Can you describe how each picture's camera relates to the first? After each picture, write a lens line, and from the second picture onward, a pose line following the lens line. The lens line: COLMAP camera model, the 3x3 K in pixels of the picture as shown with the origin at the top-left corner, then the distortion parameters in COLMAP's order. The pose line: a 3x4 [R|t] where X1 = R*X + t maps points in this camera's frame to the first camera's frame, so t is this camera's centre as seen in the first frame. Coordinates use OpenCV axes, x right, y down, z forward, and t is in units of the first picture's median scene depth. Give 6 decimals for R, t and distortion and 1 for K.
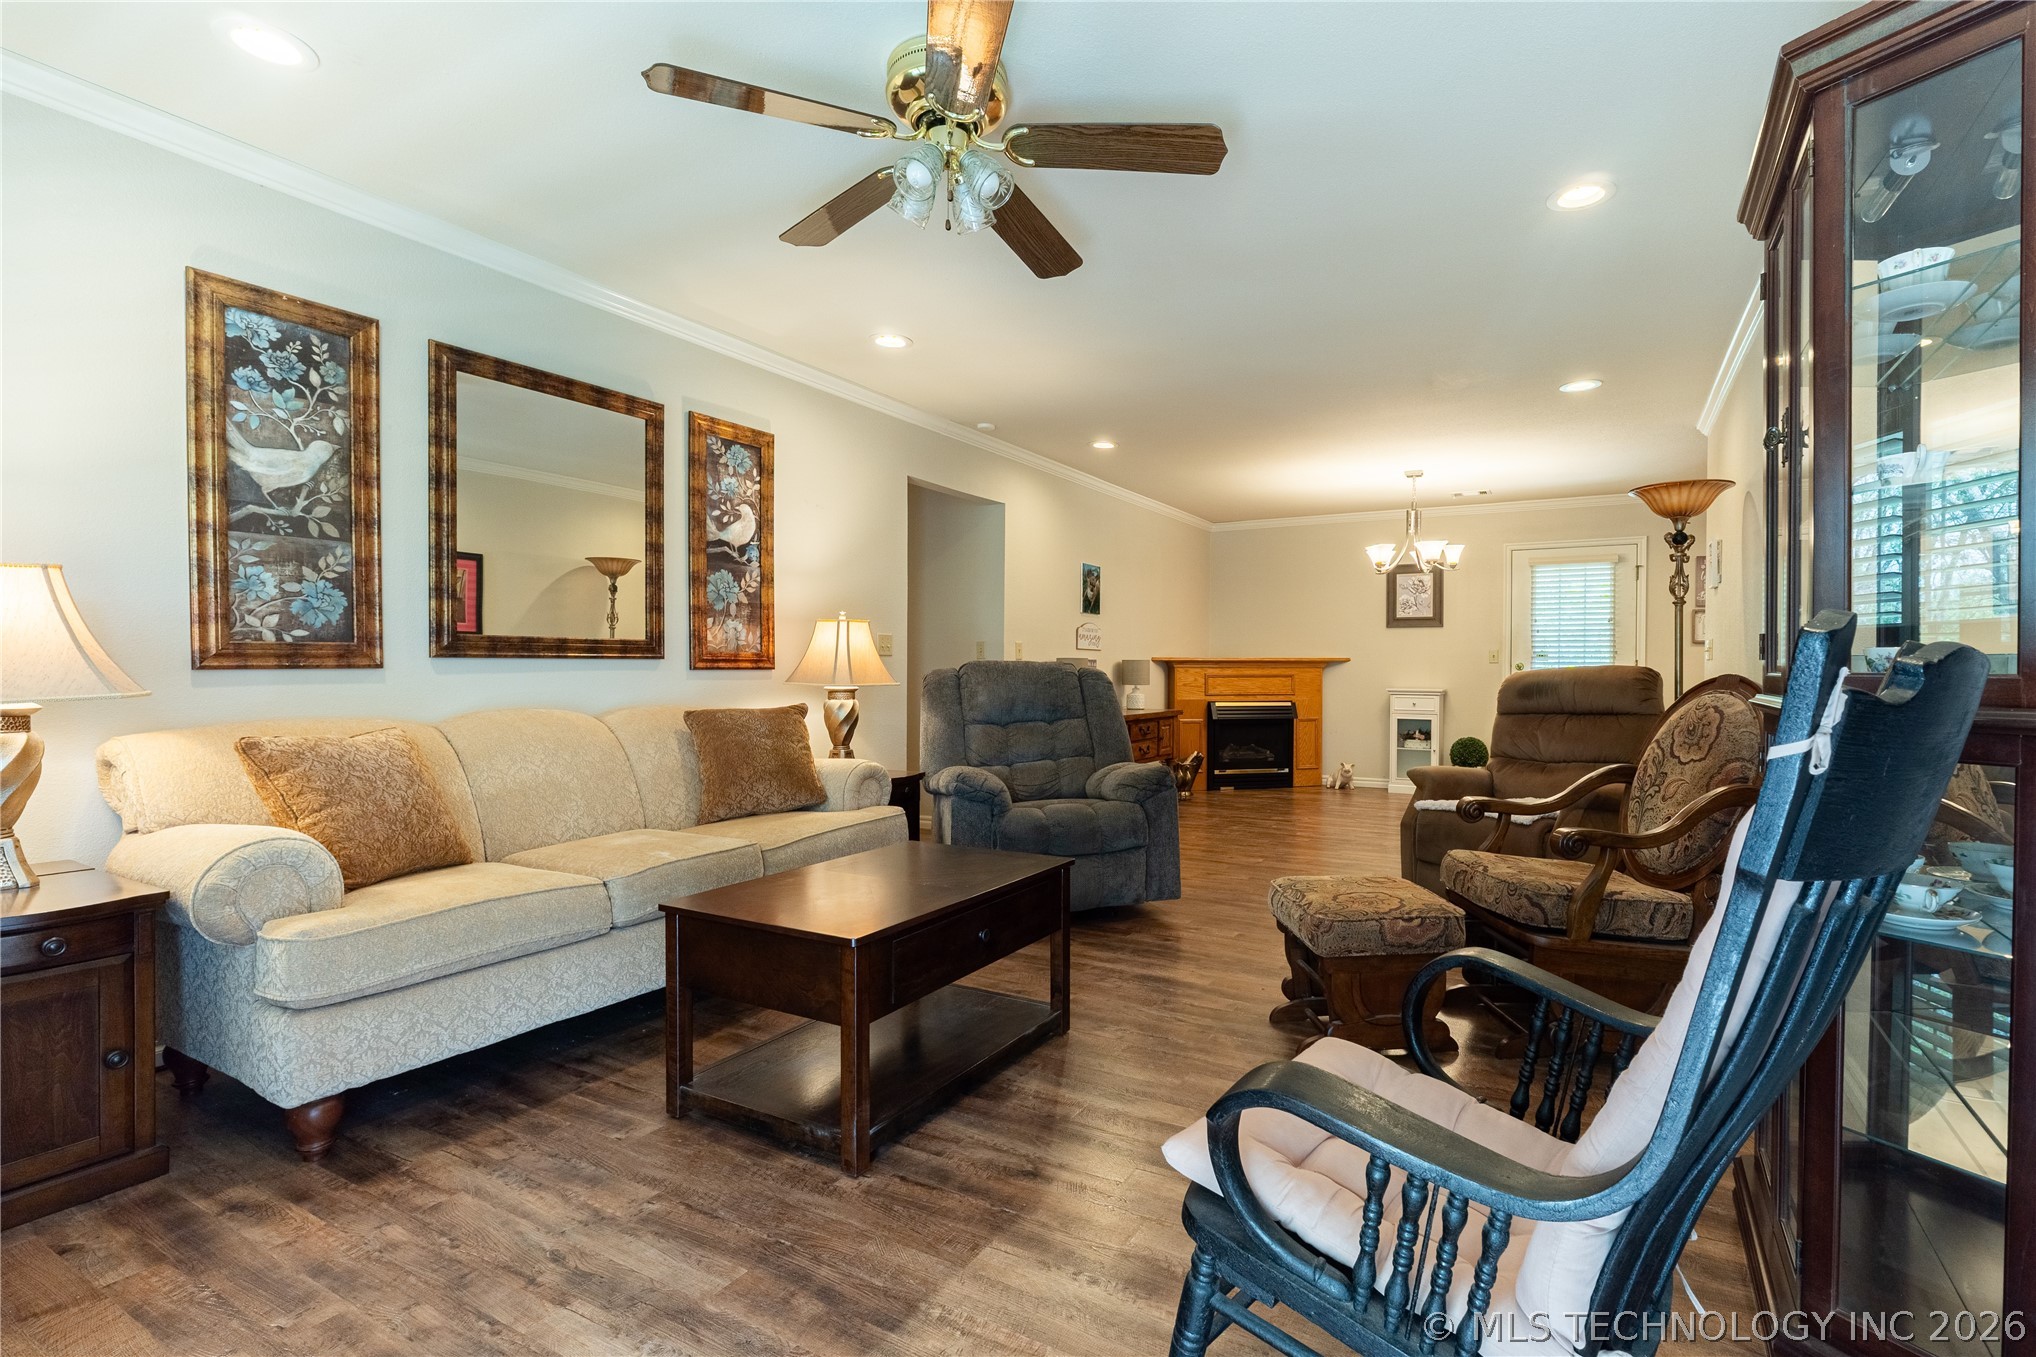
lens RADIAL K [[939.7, 0, 1022.8], [0, 939.7, 680.2], [0, 0, 1]] dist [-0.001324, 0.000000]
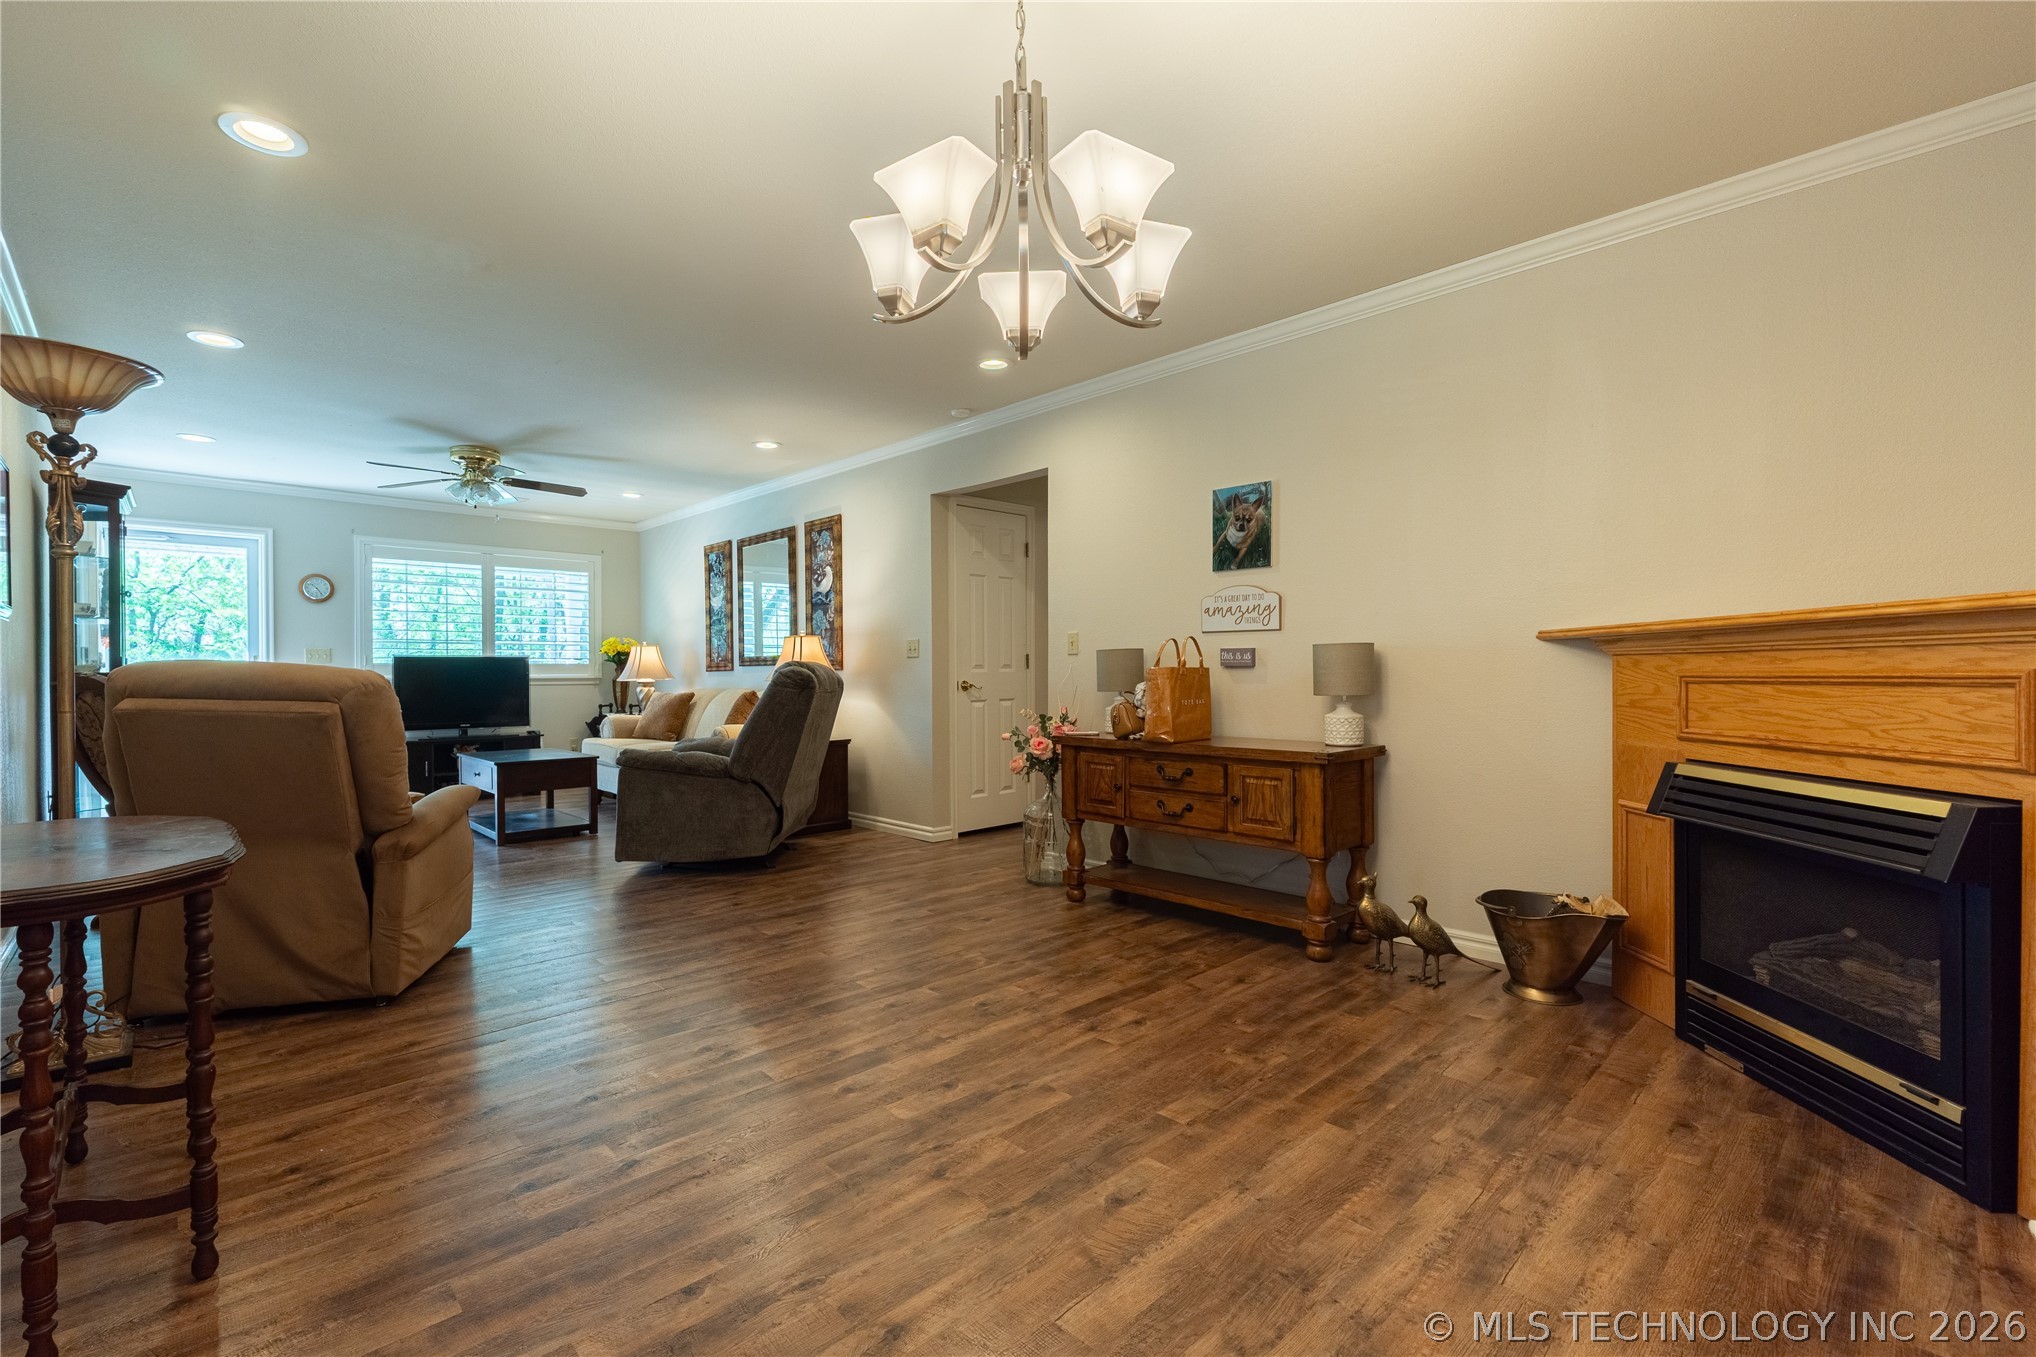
lens RADIAL K [[876.5, 0, 1007.7], [0, 876.5, 672.8], [0, 0, 1]] dist [-0.006752, -0.000176]
pose [[-0.250135, 0.003688, -0.968204, 1.054949], [-0.001717, 0.999989, 0.004252, -0.013992], [0.968209, 0.002726, -0.250126, 1.657875]]
